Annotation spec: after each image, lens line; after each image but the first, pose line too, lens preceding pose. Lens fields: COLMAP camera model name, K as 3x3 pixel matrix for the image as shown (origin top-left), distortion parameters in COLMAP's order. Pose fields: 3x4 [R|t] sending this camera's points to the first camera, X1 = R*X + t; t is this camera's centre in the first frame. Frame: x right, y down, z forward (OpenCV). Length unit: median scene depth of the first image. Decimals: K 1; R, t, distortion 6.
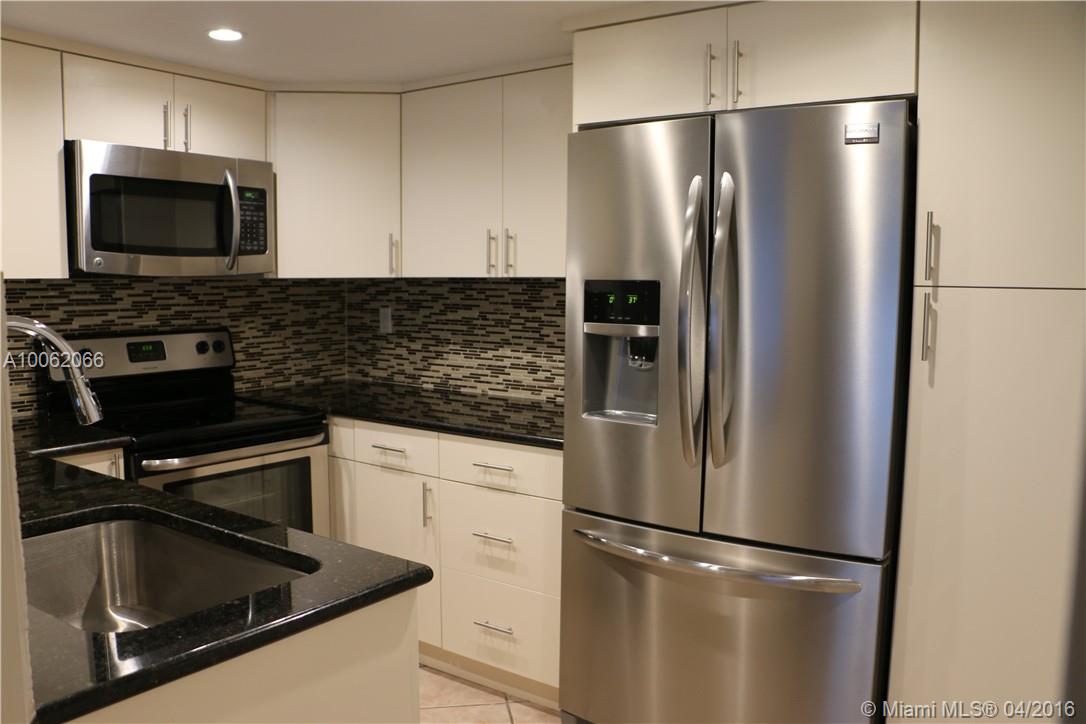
lens RADIAL K [[870.8, 0, 543.0], [0, 870.8, 362.0], [0, 0, 1]] dist [-0.136069, 0.000187]
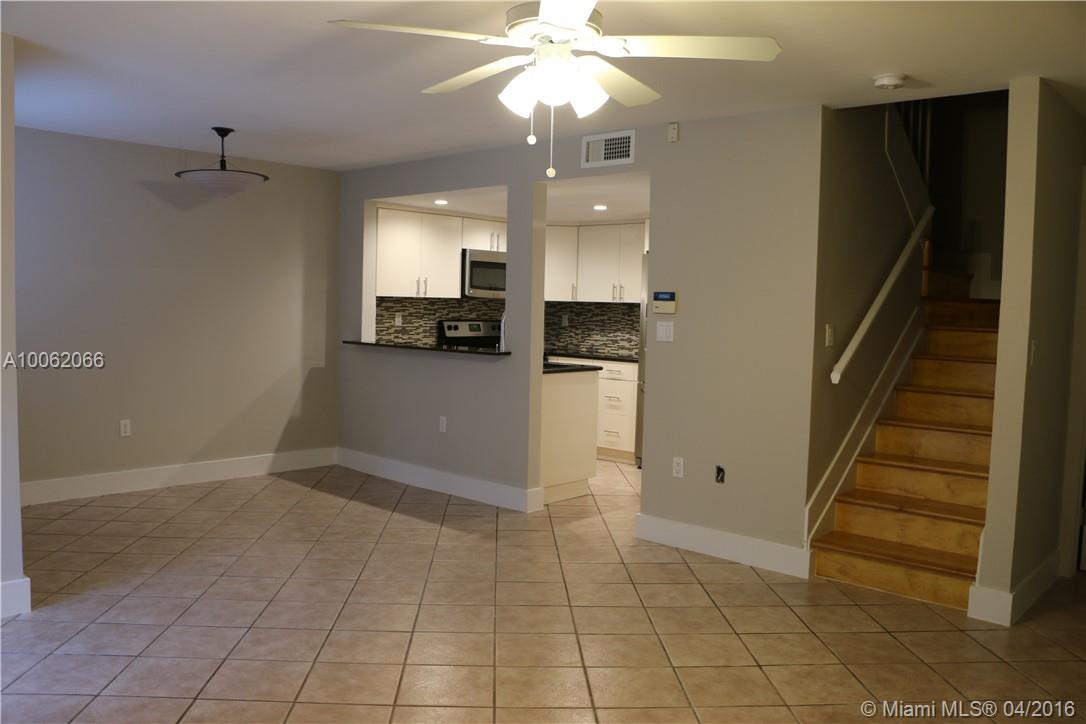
lens RADIAL K [[870.8, 0, 543.0], [0, 870.8, 362.0], [0, 0, 1]] dist [-0.136069, 0.000187]
pose [[0.991968, 0.030431, -0.122777, 0.046690], [-0.033992, 0.999057, -0.027012, 0.136197], [0.121839, 0.030969, 0.992067, -1.378563]]
